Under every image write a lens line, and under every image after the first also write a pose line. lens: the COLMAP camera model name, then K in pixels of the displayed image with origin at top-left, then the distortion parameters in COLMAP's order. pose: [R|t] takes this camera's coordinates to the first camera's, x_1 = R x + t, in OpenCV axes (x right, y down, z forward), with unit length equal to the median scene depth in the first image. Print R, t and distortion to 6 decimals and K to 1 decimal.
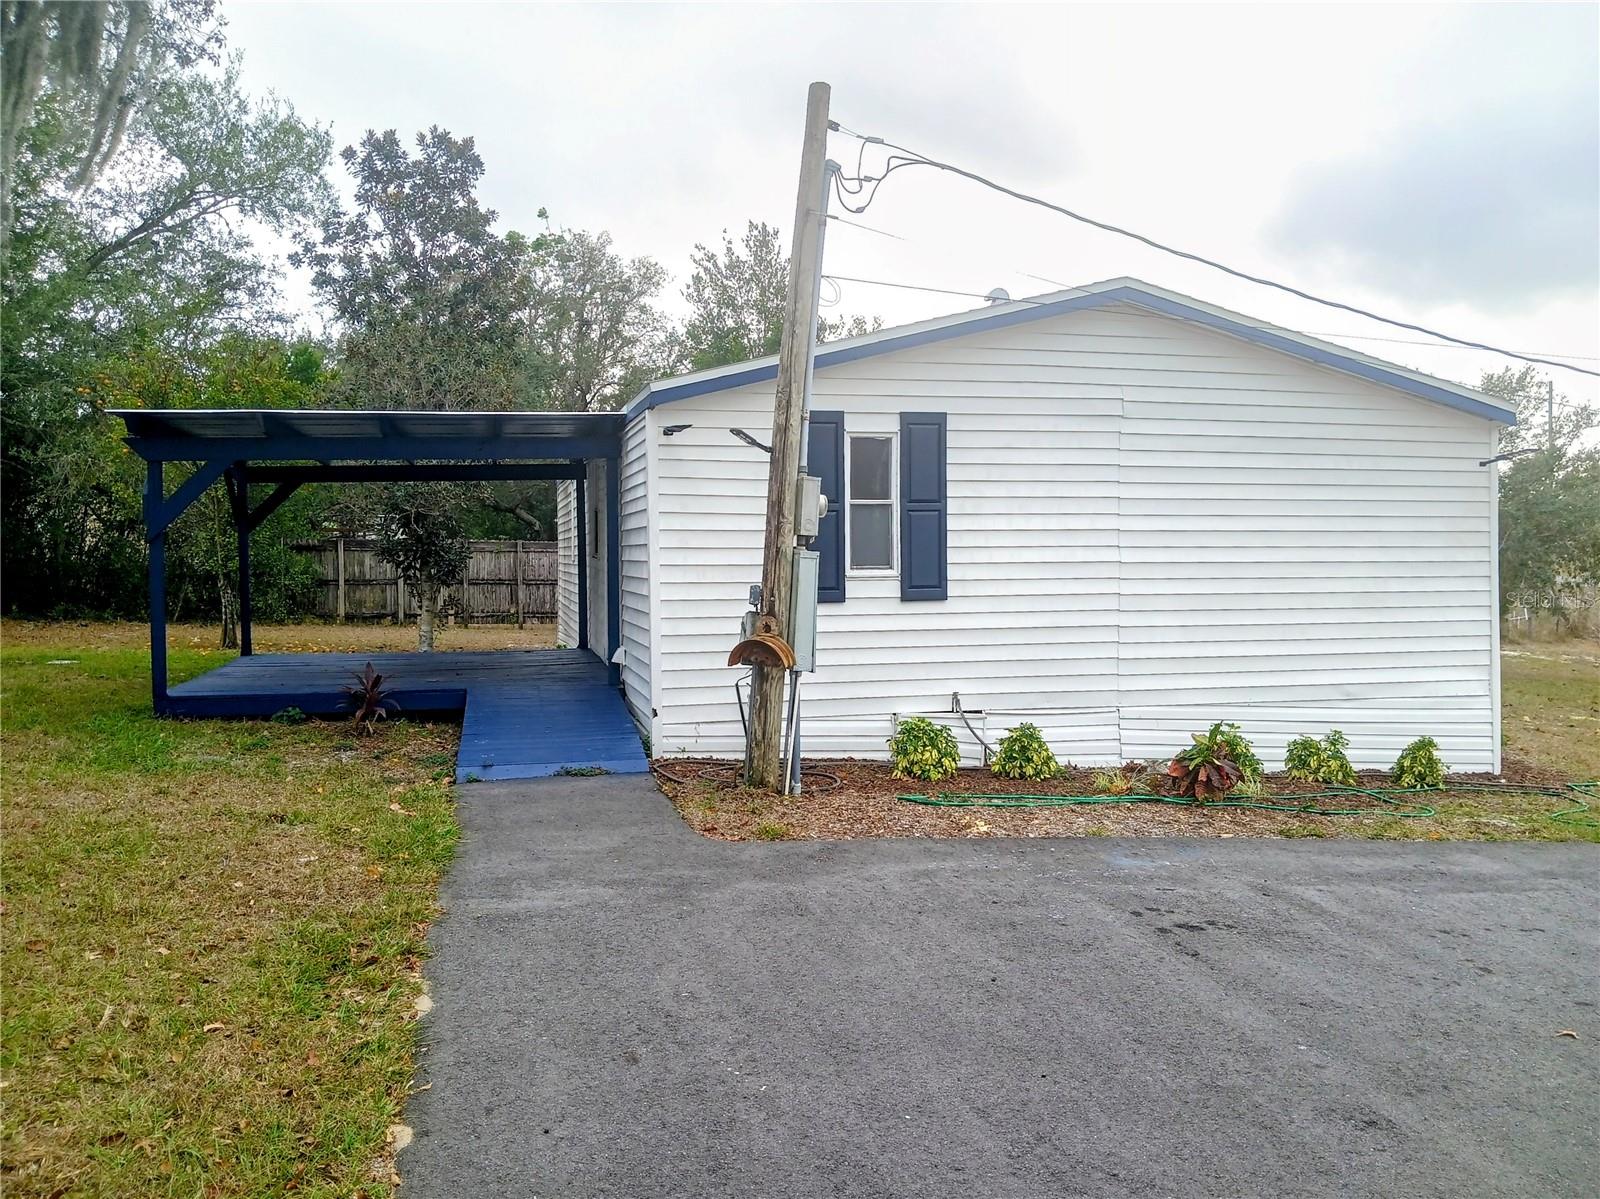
lens RADIAL K [[1210.9, 0, 799.4], [0, 1210.9, 610.9], [0, 0, 1]] dist [0.071558, -0.112200]
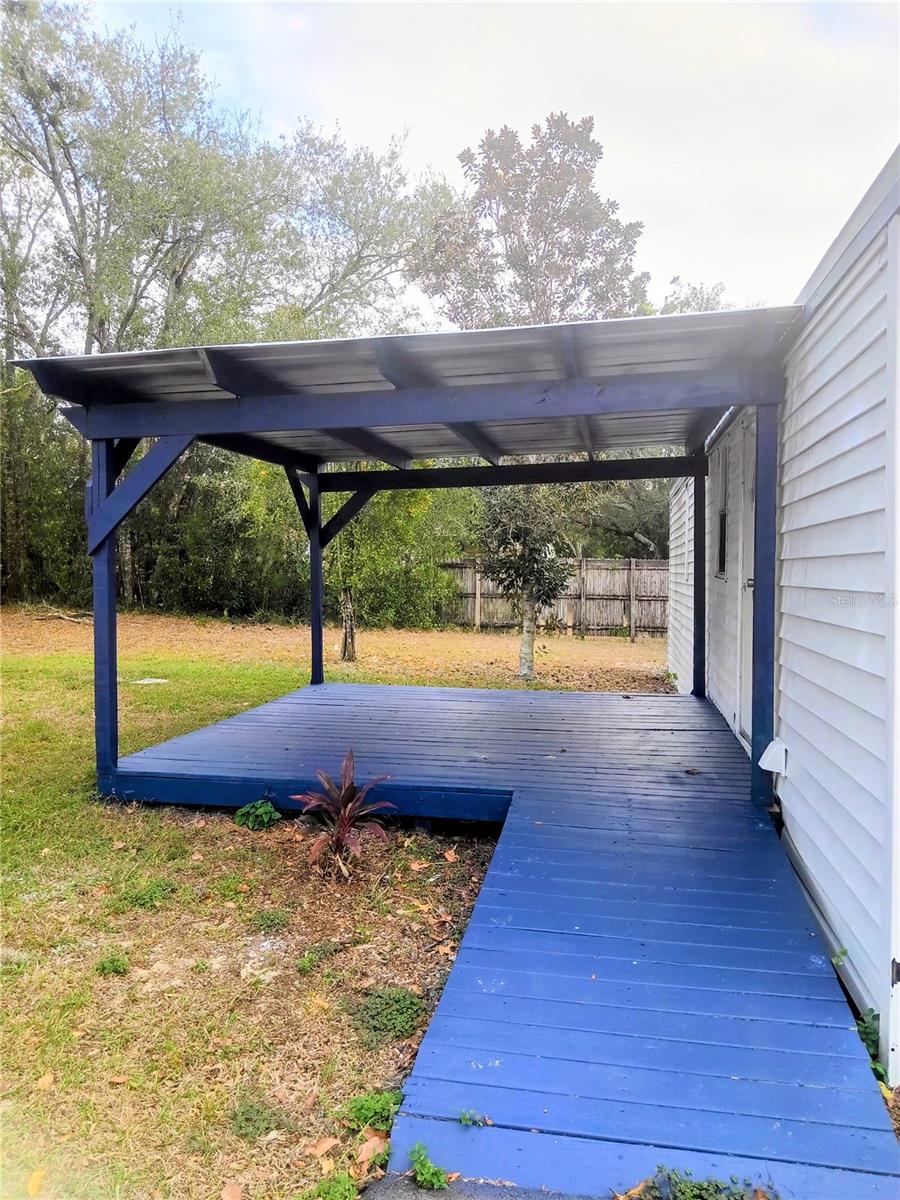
lens RADIAL K [[896.1, 0, 450.4], [0, 896.1, 602.4], [0, 0, 1]] dist [0.034600, -0.058156]
pose [[0.906475, 0.021711, -0.421702, -0.070328], [-0.026858, 0.999620, -0.006268, -0.017319], [0.421405, 0.017007, 0.906713, 0.357821]]
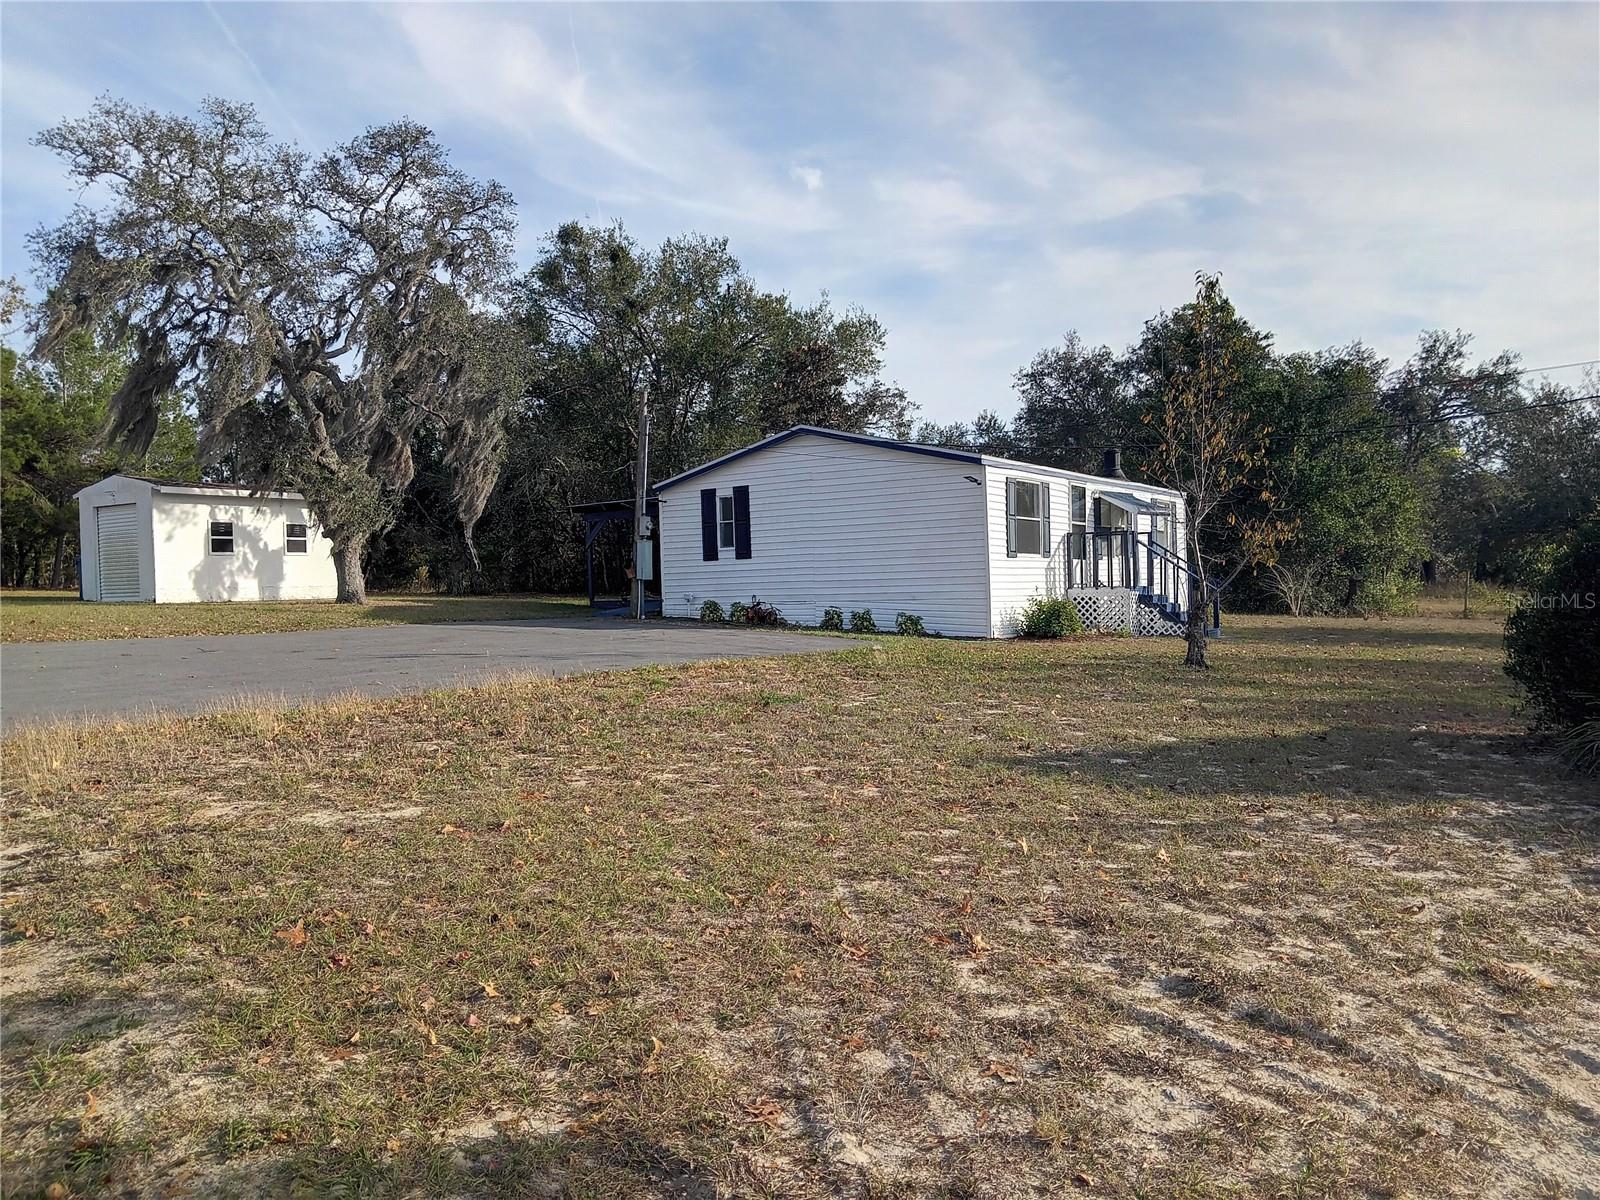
lens RADIAL K [[1210.9, 0, 799.4], [0, 1210.9, 611.4], [0, 0, 1]] dist [0.071558, -0.112200]
pose [[0.682595, -0.002728, -0.730792, 1.138352], [-0.012821, 0.999794, -0.015707, 0.078399], [0.730685, 0.020091, 0.682419, -0.366189]]
